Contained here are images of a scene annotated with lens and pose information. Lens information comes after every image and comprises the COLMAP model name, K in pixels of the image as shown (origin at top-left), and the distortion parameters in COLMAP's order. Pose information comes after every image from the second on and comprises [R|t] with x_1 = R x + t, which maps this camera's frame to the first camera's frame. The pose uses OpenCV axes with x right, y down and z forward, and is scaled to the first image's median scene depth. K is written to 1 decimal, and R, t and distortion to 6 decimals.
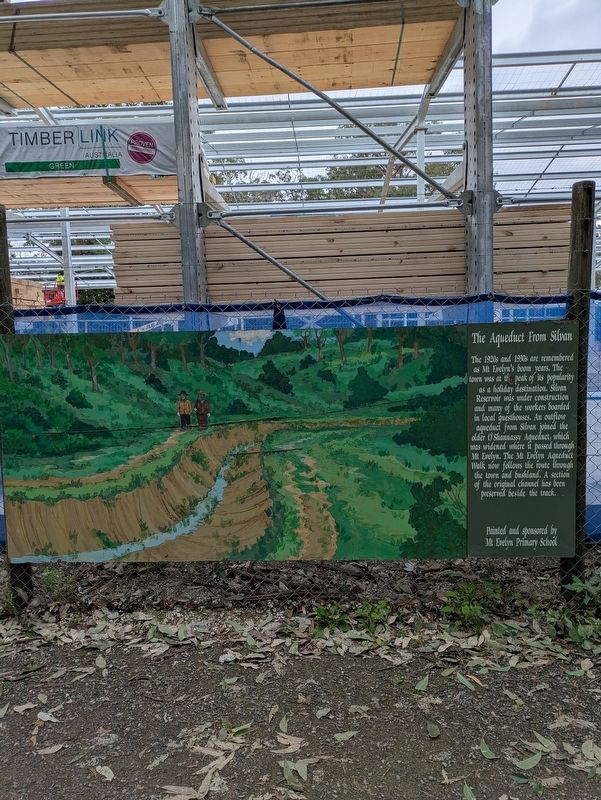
lens RADIAL K [[597.5, 0, 301.3], [0, 597.5, 397.4], [0, 0, 1]] dist [0.025603, -0.010190]
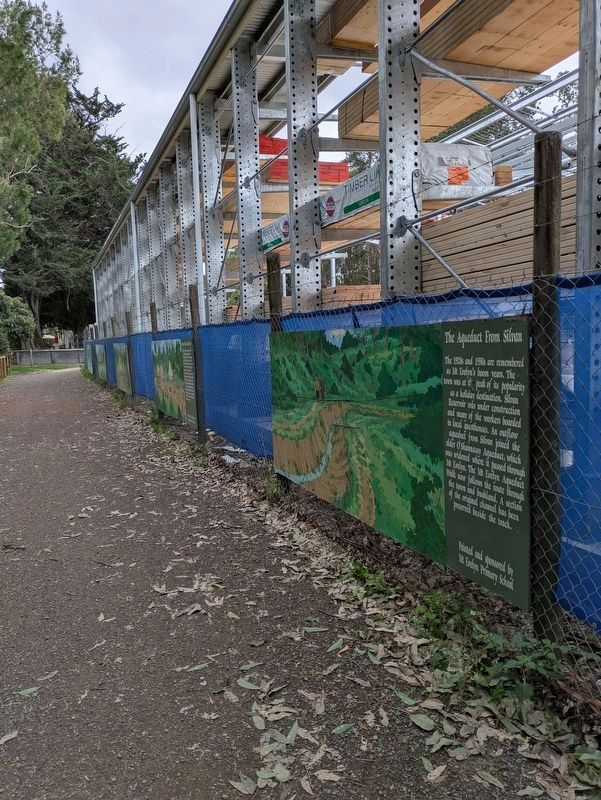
lens RADIAL K [[597.5, 0, 300.5], [0, 597.5, 395.4], [0, 0, 1]] dist [0.025603, -0.010190]
pose [[0.414562, 0.097693, -0.904762, 1.046895], [-0.046355, 0.995197, 0.086218, -0.078432], [0.908840, 0.006197, 0.417099, 0.398655]]
